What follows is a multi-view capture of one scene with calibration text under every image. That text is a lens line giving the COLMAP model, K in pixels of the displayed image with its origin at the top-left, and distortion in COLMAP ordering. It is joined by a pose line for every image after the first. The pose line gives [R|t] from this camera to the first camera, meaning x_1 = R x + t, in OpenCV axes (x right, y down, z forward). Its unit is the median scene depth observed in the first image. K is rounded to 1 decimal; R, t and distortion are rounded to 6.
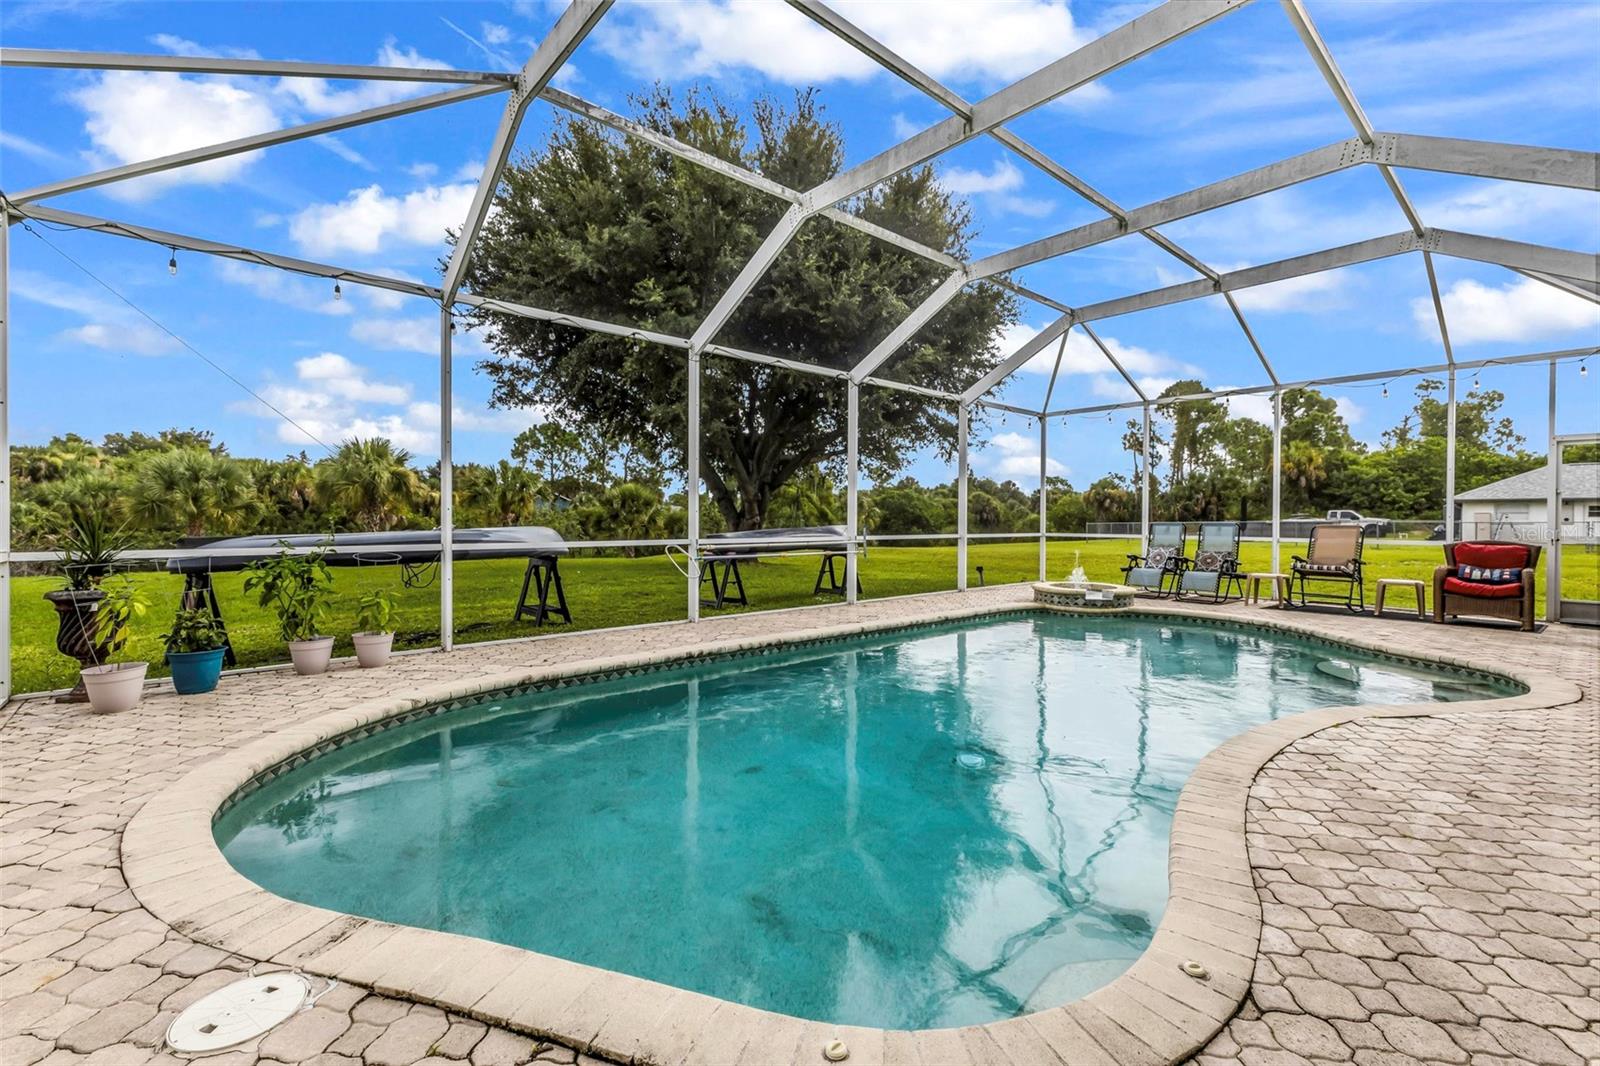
lens RADIAL K [[692.7, 0, 801.8], [0, 692.7, 529.3], [0, 0, 1]] dist [0.007186, -0.000198]
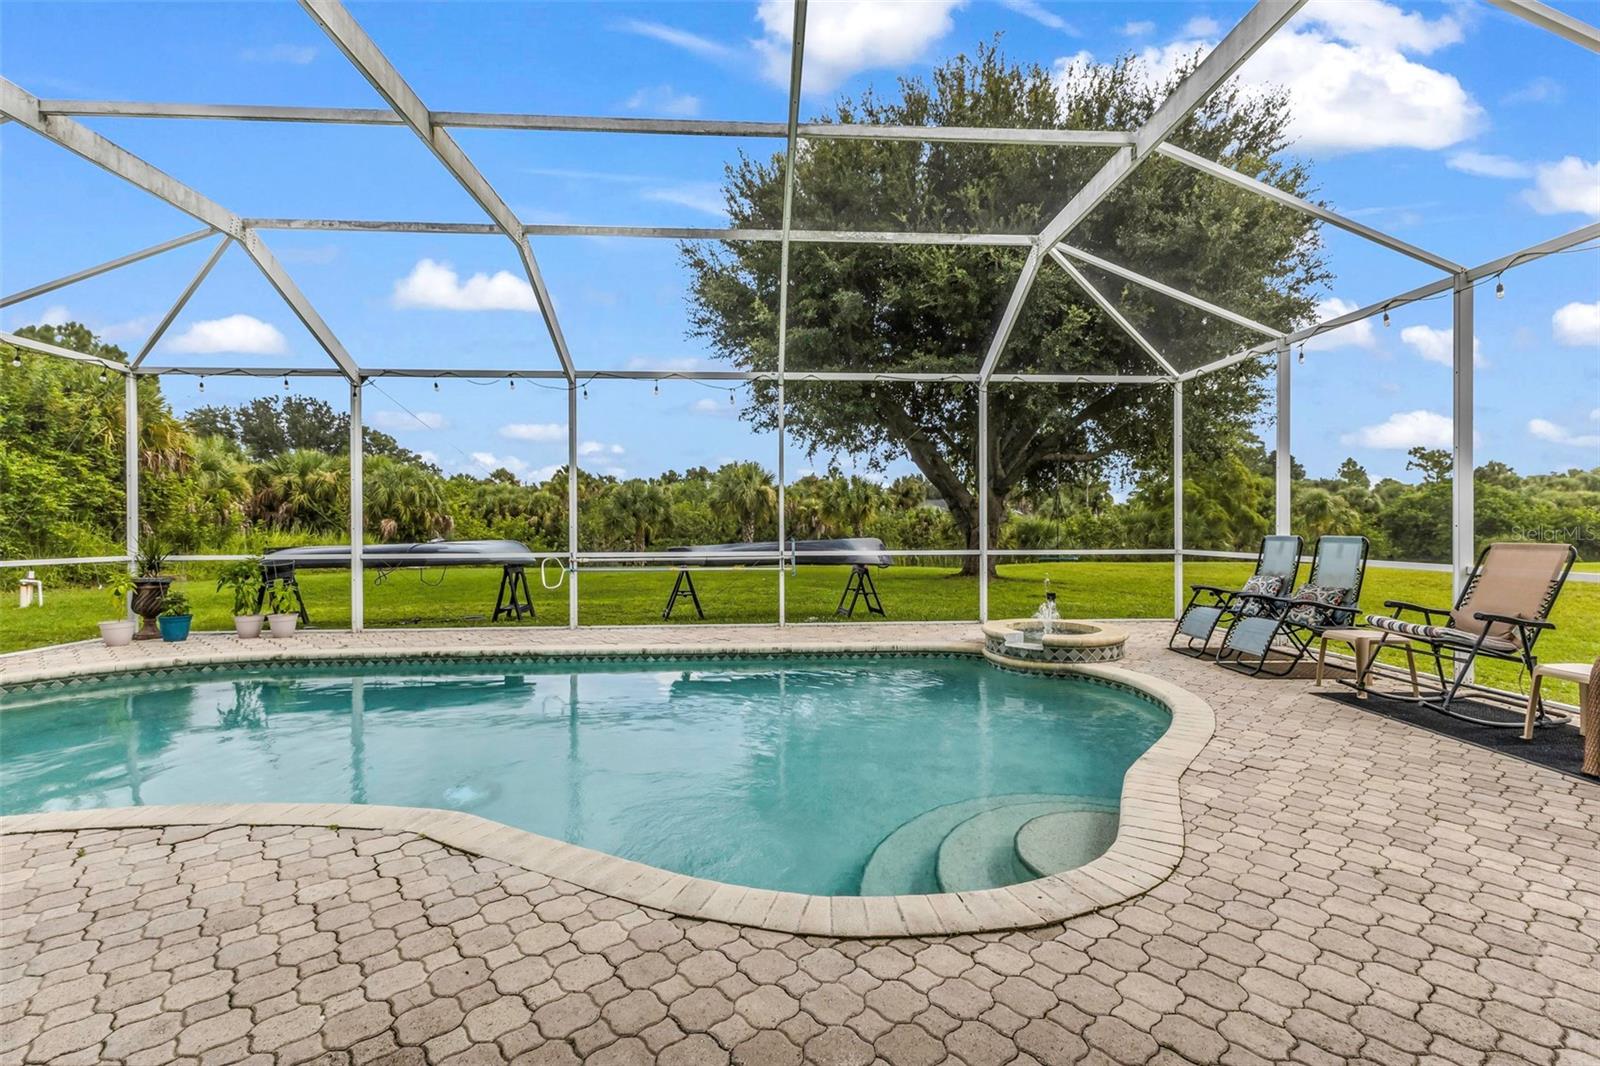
lens RADIAL K [[696.6, 0, 801.9], [0, 696.6, 529.4], [0, 0, 1]] dist [0.011301, -0.001342]
pose [[0.782878, -0.004101, -0.622161, 0.124330], [-0.001781, 0.999959, -0.008833, -0.002047], [0.622172, 0.008024, 0.782839, 0.055817]]
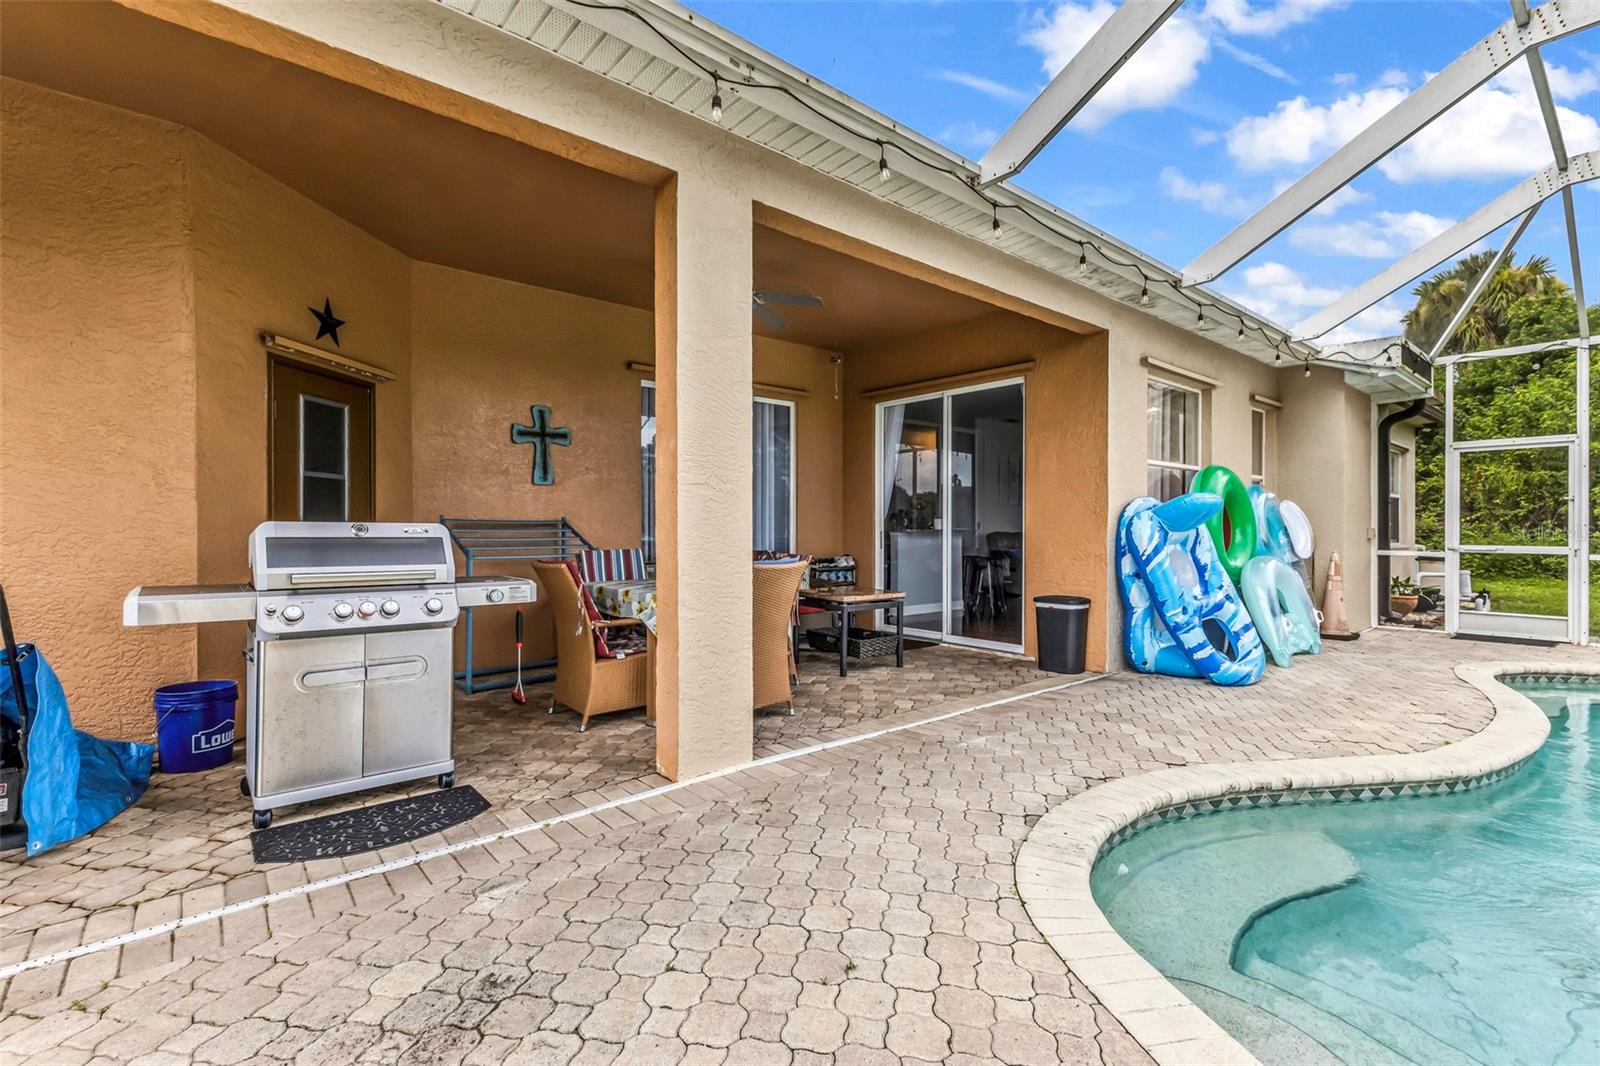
lens RADIAL K [[720.1, 0, 800.0], [0, 720.1, 533.0], [0, 0, 1]] dist [0.007295, -0.000093]
pose [[-0.999717, -0.005965, 0.023020, 0.127010], [-0.005503, 0.999783, 0.020077, -0.002153], [-0.023135, 0.019945, -0.999533, 0.156345]]
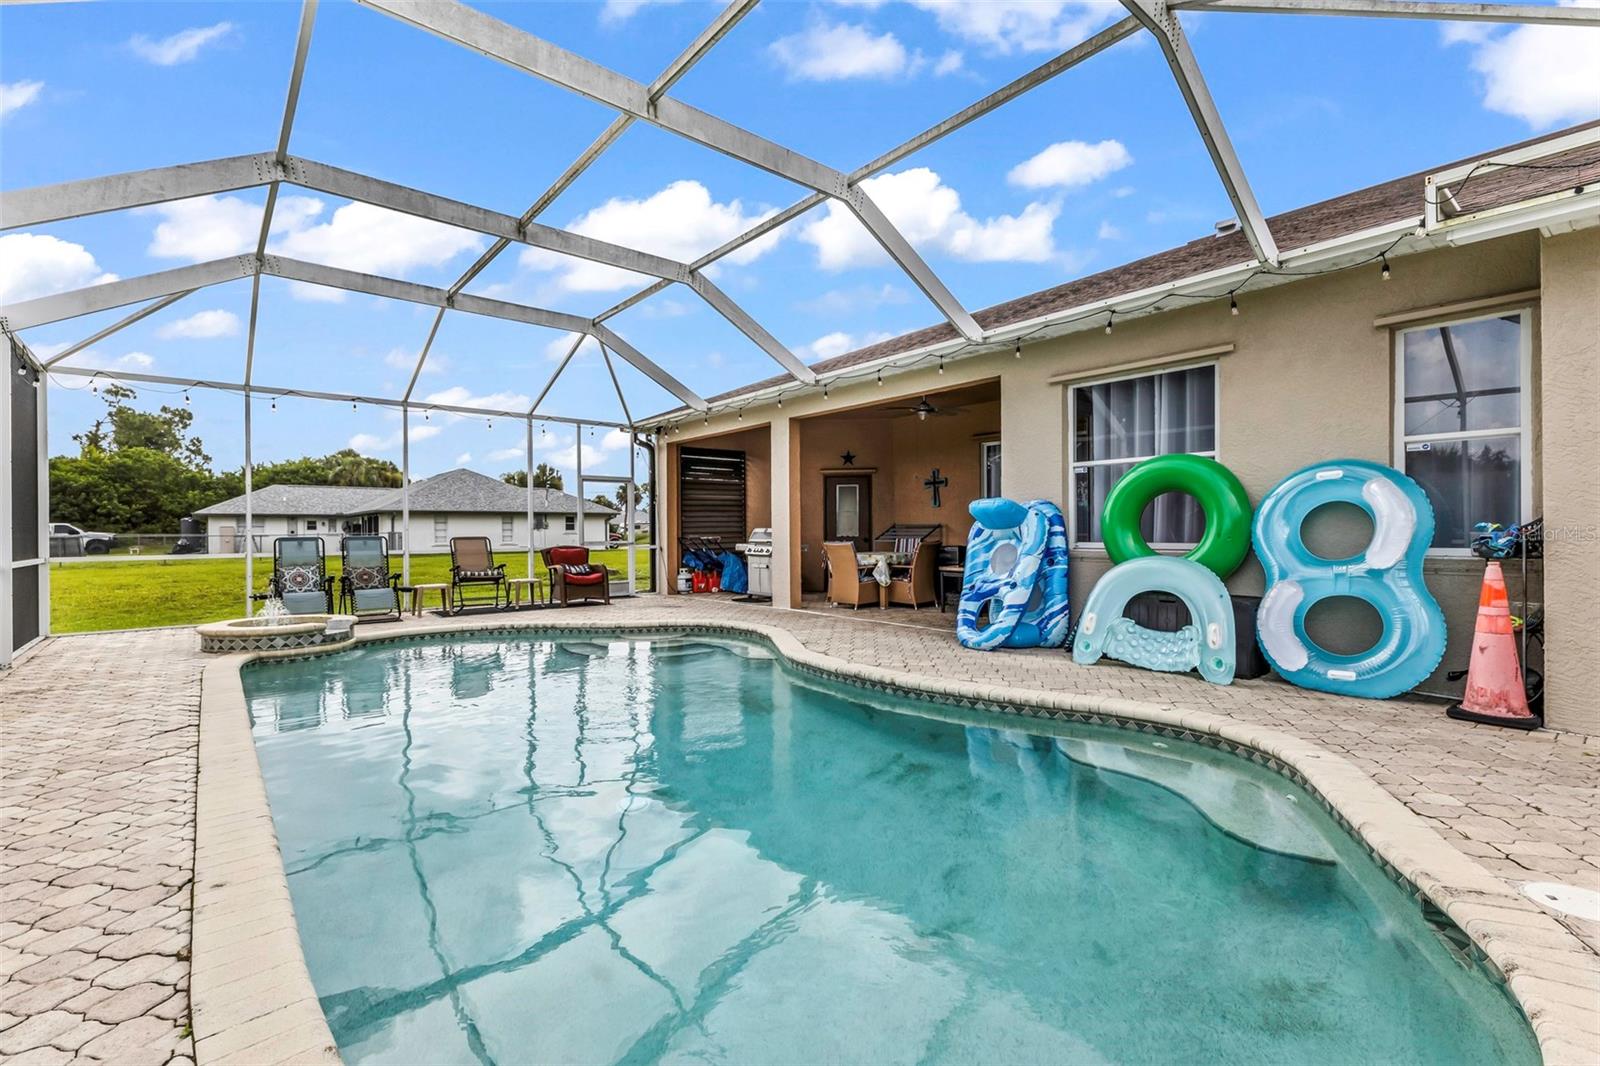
lens RADIAL K [[712.0, 0, 800.0], [0, 712.0, 533.0], [0, 0, 1]] dist [0.006312, -0.000097]
pose [[0.026070, -0.008203, 0.999626, -0.070609], [0.022750, 0.999712, 0.007610, -0.001614], [-0.999401, 0.022543, 0.026250, 0.078001]]
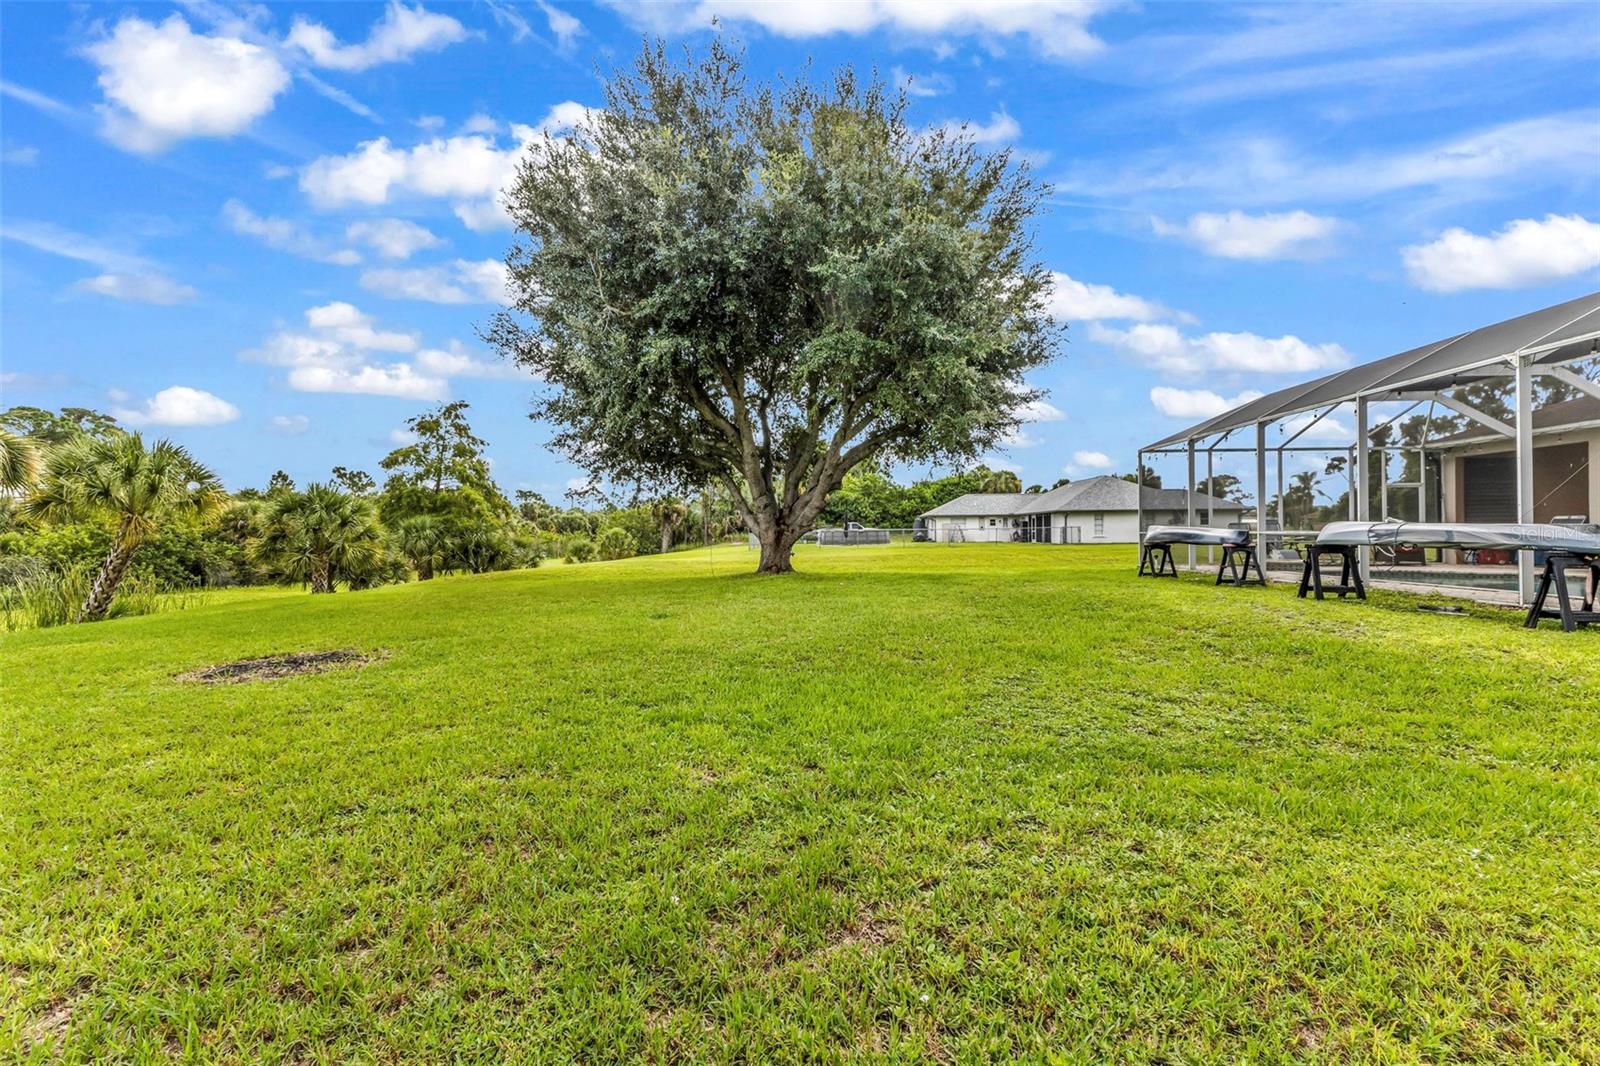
lens RADIAL K [[692.7, 0, 801.8], [0, 692.7, 529.3], [0, 0, 1]] dist [0.007186, -0.000198]
pose [[0.680921, -0.007067, 0.732323, -0.312410], [0.023139, 0.999662, -0.011868, -0.000061], [-0.731991, 0.025027, 0.680855, 0.139609]]
